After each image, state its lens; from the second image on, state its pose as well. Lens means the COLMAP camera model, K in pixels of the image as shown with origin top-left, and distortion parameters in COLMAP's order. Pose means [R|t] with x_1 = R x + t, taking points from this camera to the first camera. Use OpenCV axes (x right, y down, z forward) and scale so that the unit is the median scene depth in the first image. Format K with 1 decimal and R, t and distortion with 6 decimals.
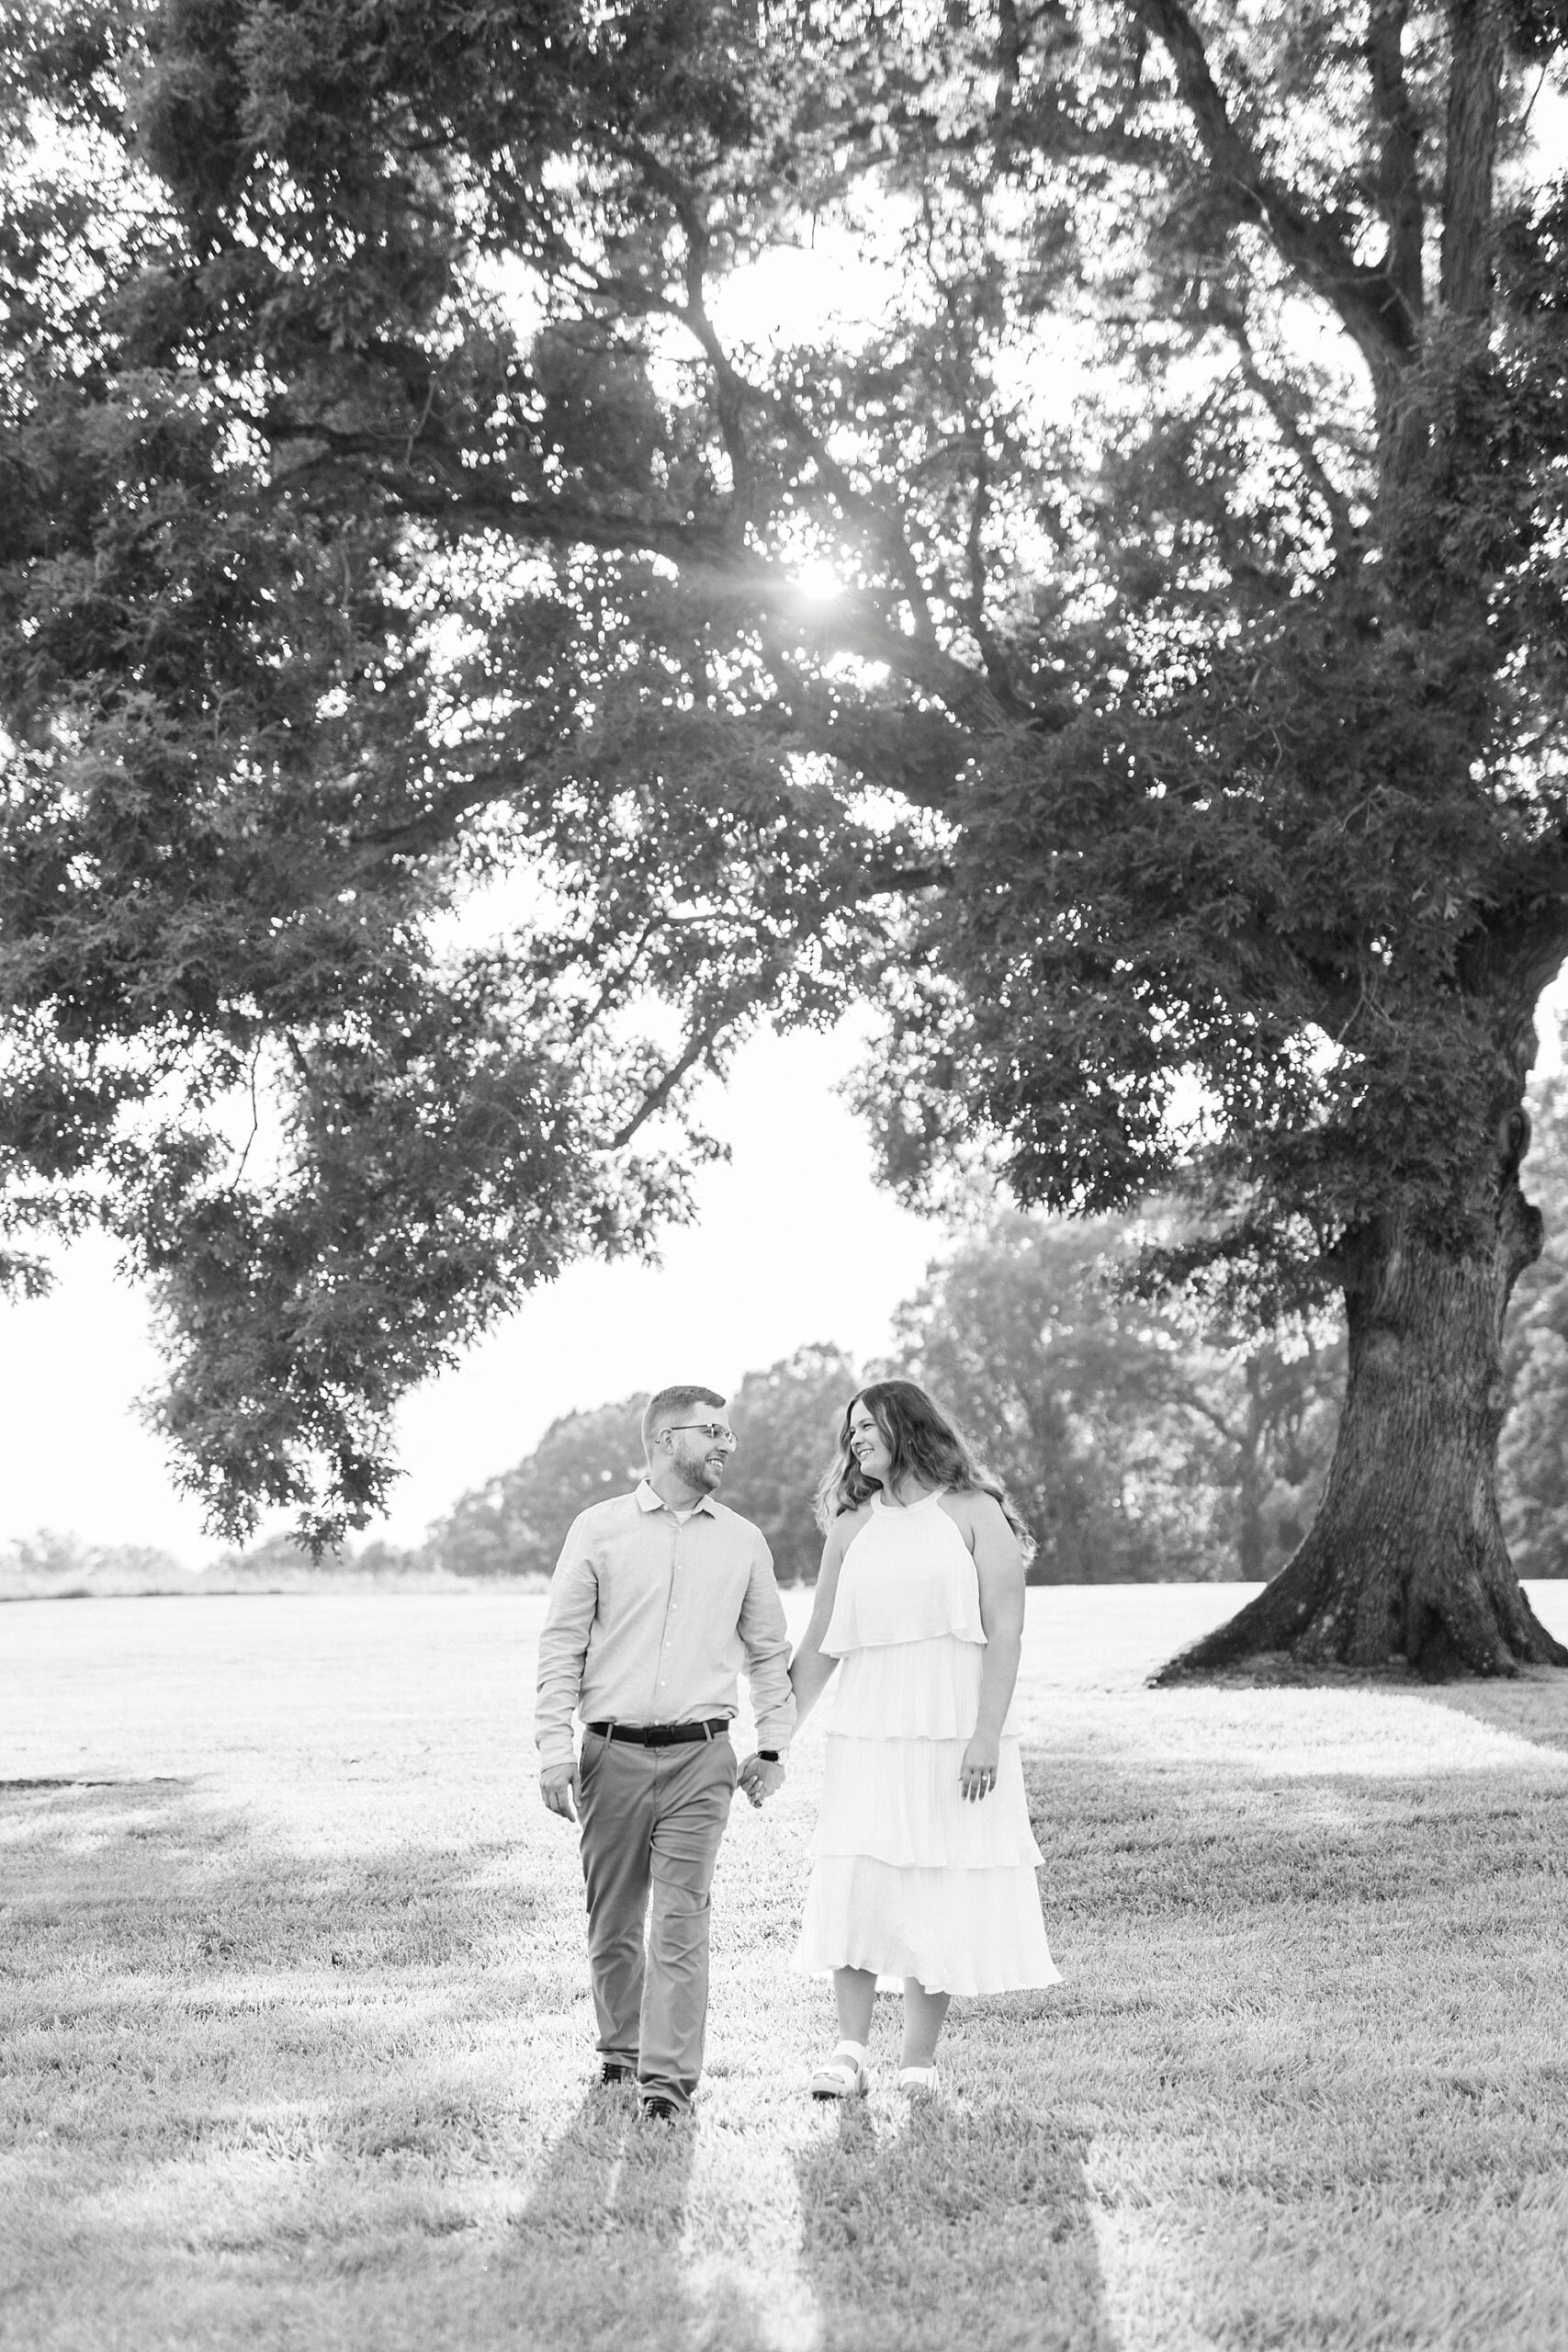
lens RADIAL K [[3905.1, 0, 730.5], [0, 3905.1, 1175.8], [0, 0, 1]] dist [0.079273, 0.000000]
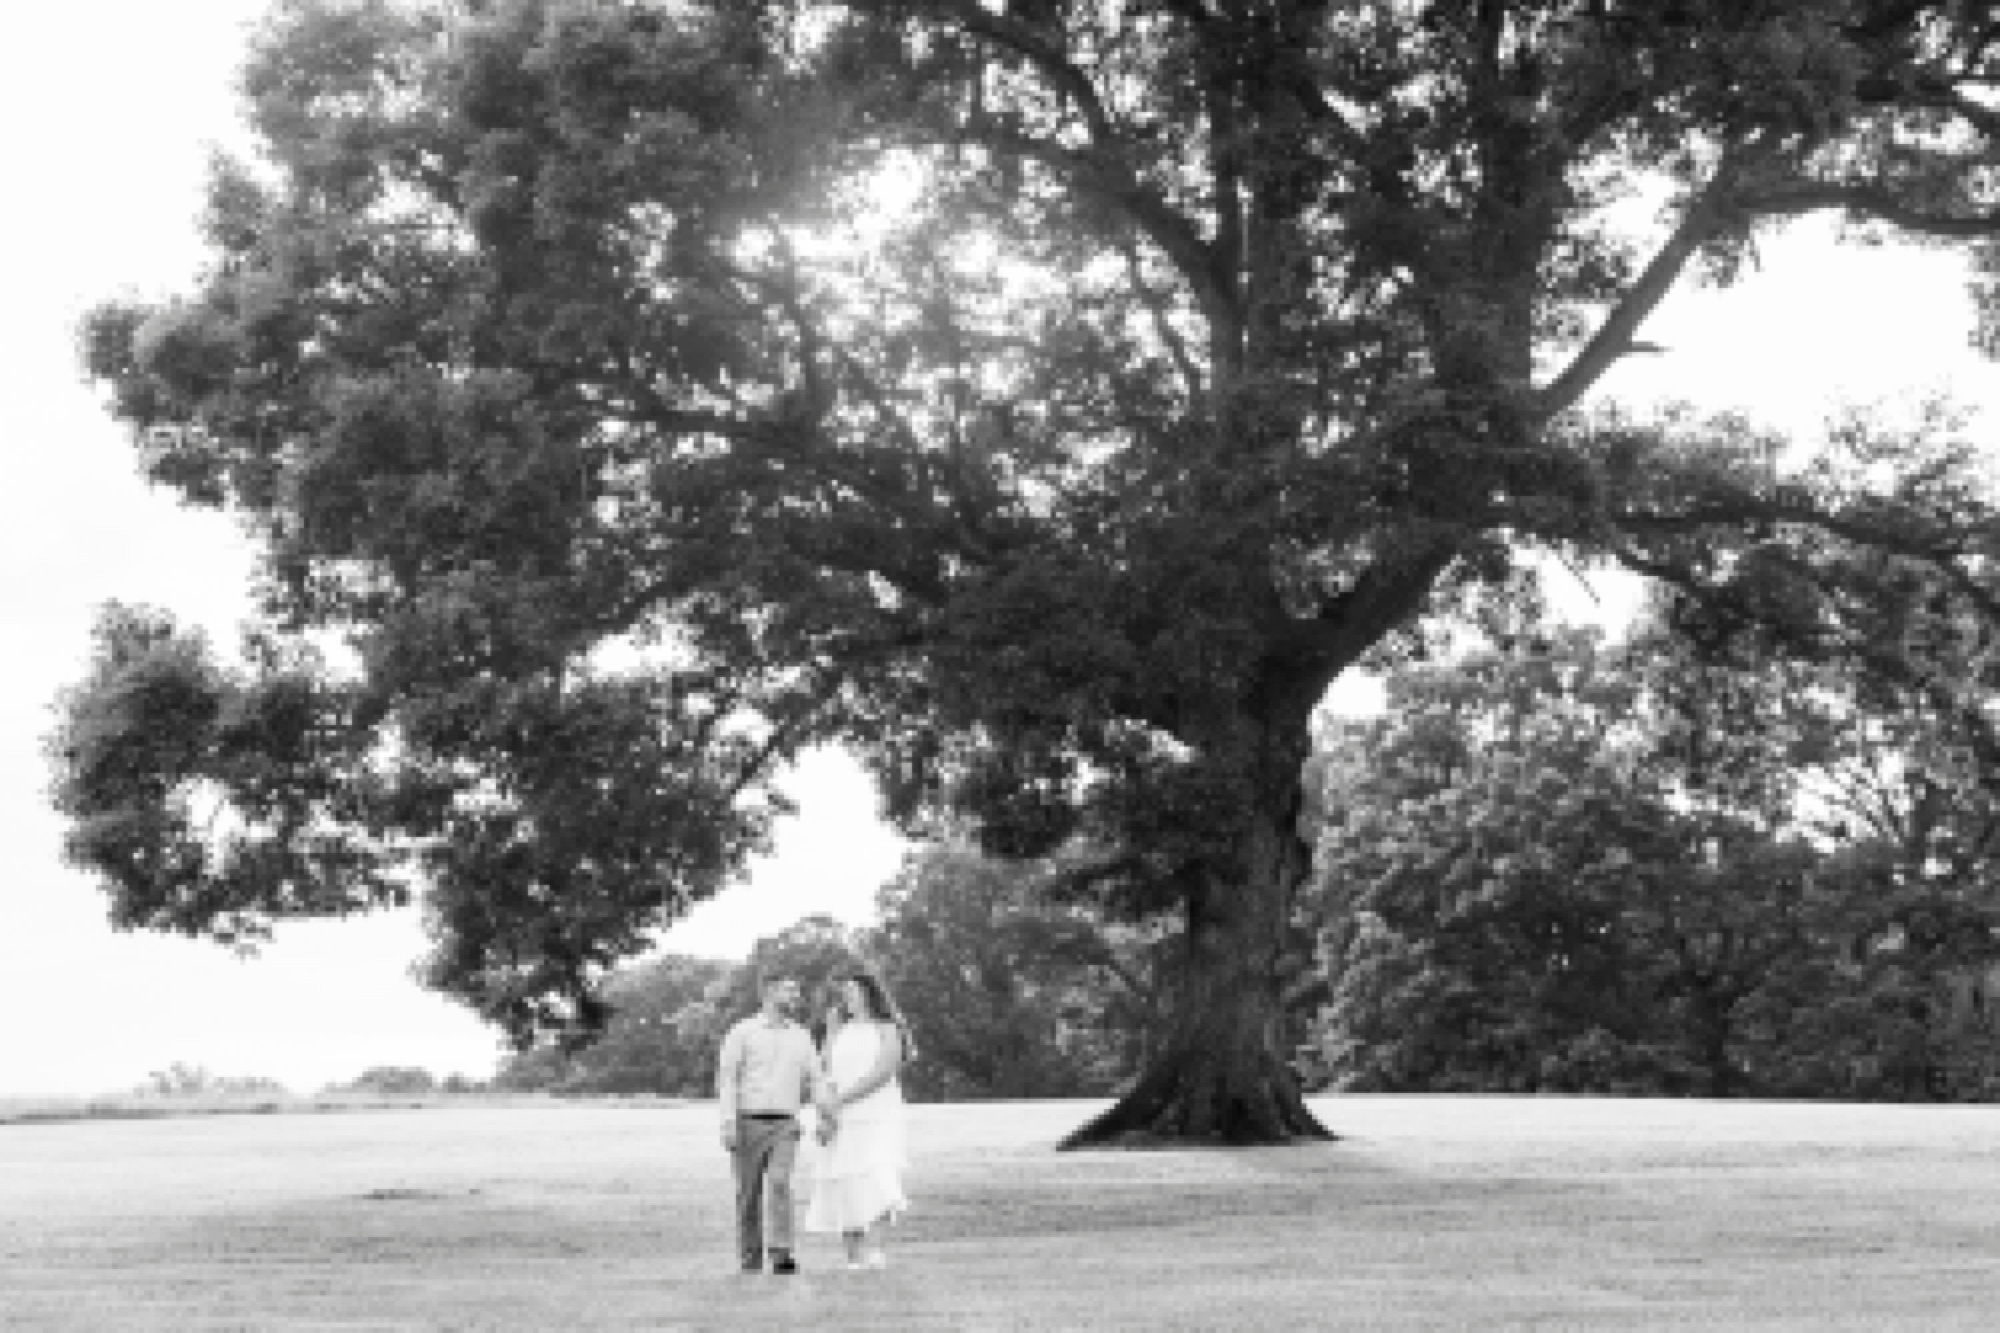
lens RADIAL K [[3742.6, 0, 995.4], [0, 3742.6, 706.7], [0, 0, 1]] dist [0.125689, 0.000000]
pose [[0.996742, 0.009779, 0.080058, -0.040263], [-0.009069, 0.999916, -0.009232, -0.032898], [-0.080141, 0.008476, 0.996747, -0.491979]]
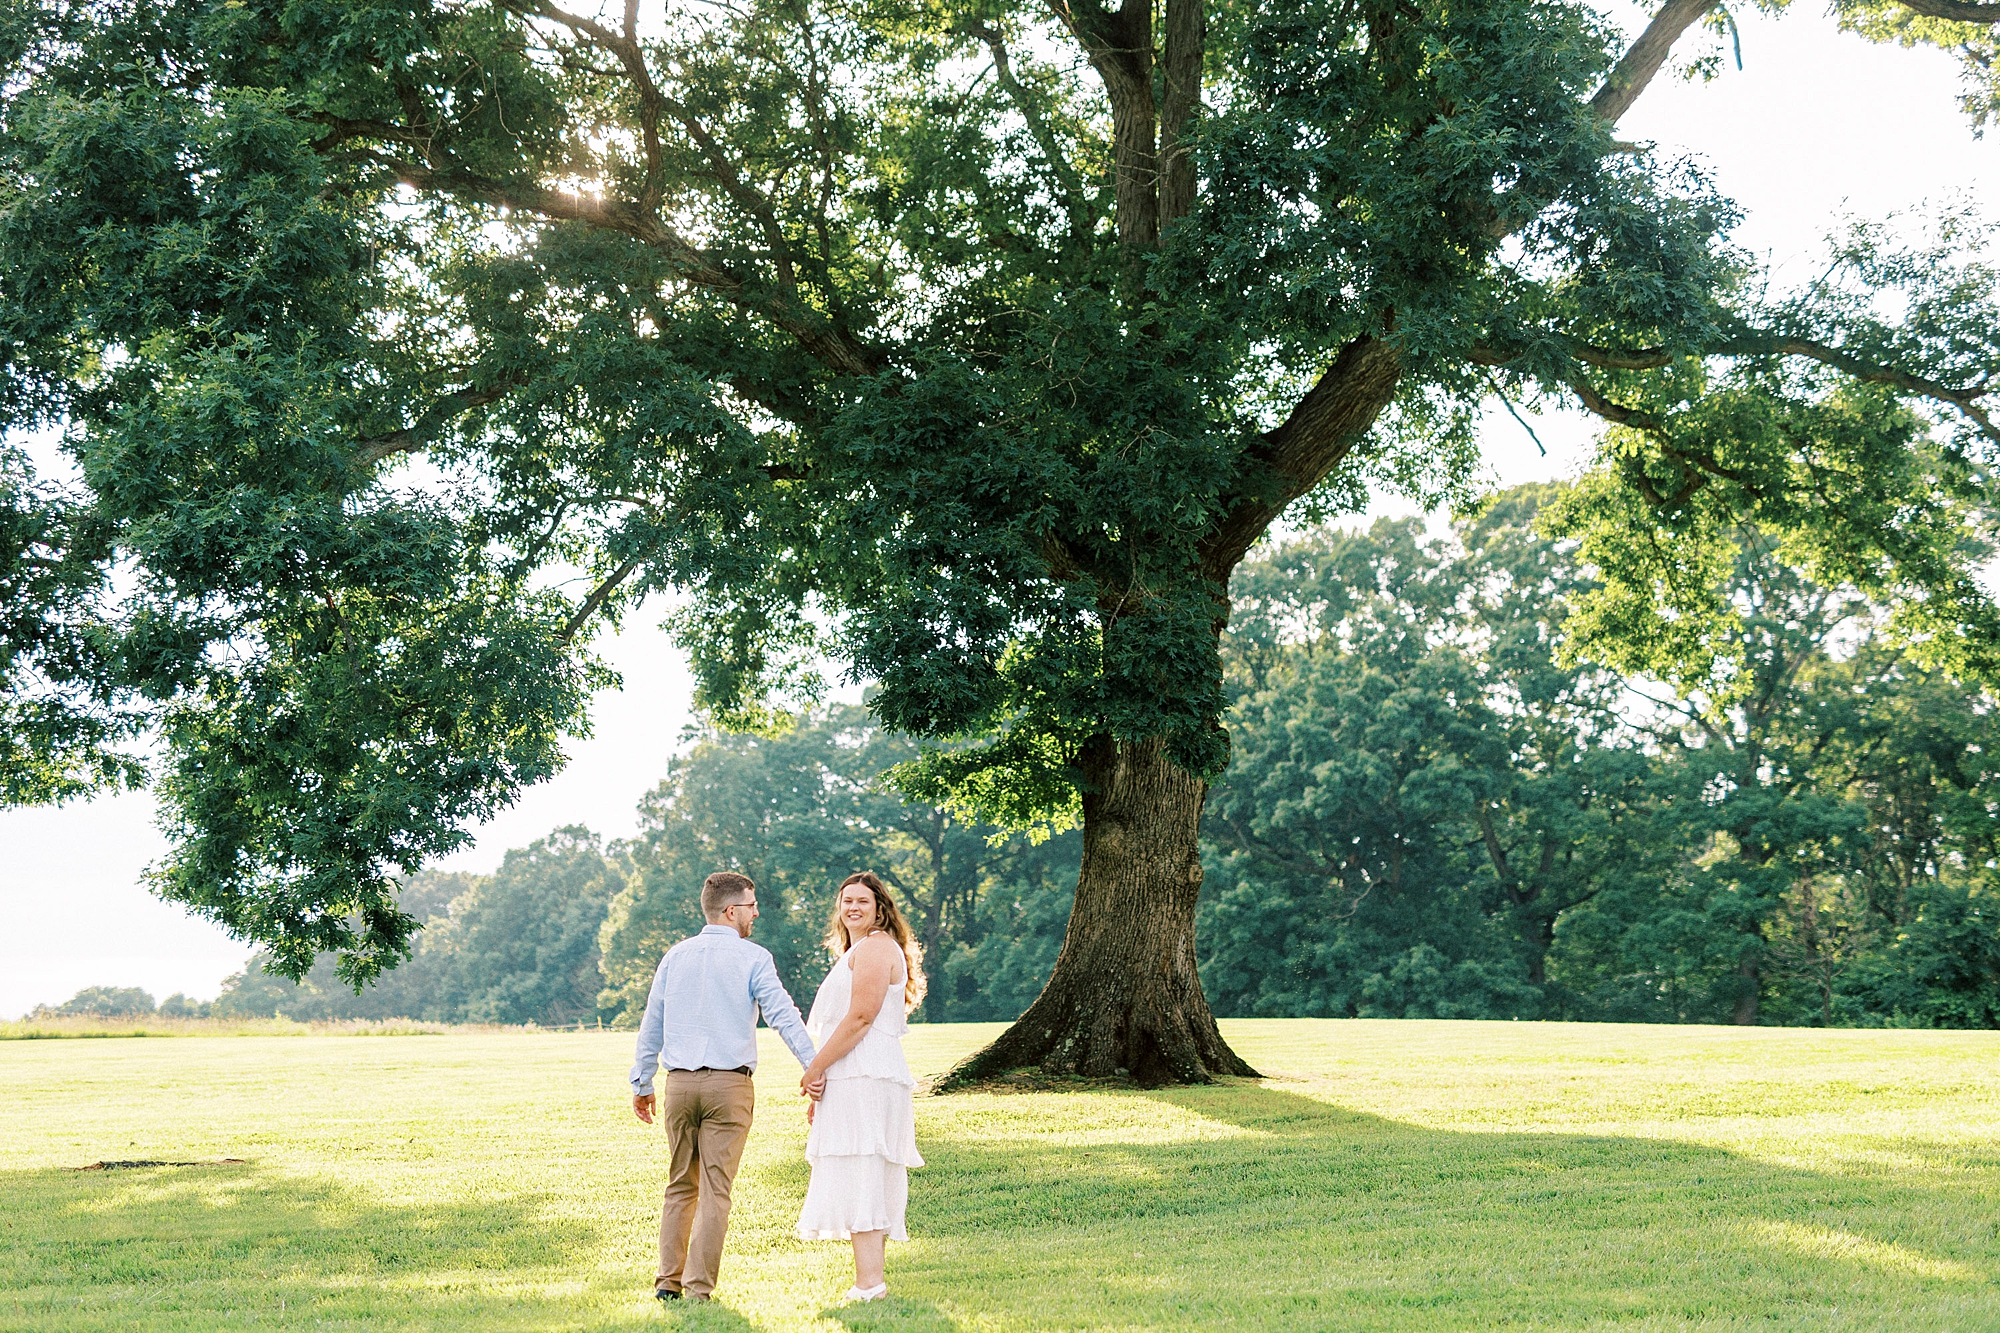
lens RADIAL K [[3479.3, 0, 1000.8], [0, 3479.3, 676.0], [0, 0, 1]] dist [0.076974, 0.000000]
pose [[0.984935, 0.015535, 0.172224, -0.073217], [-0.015461, 0.999879, -0.001769, -0.007165], [-0.172231, -0.000921, 0.985056, -0.148202]]
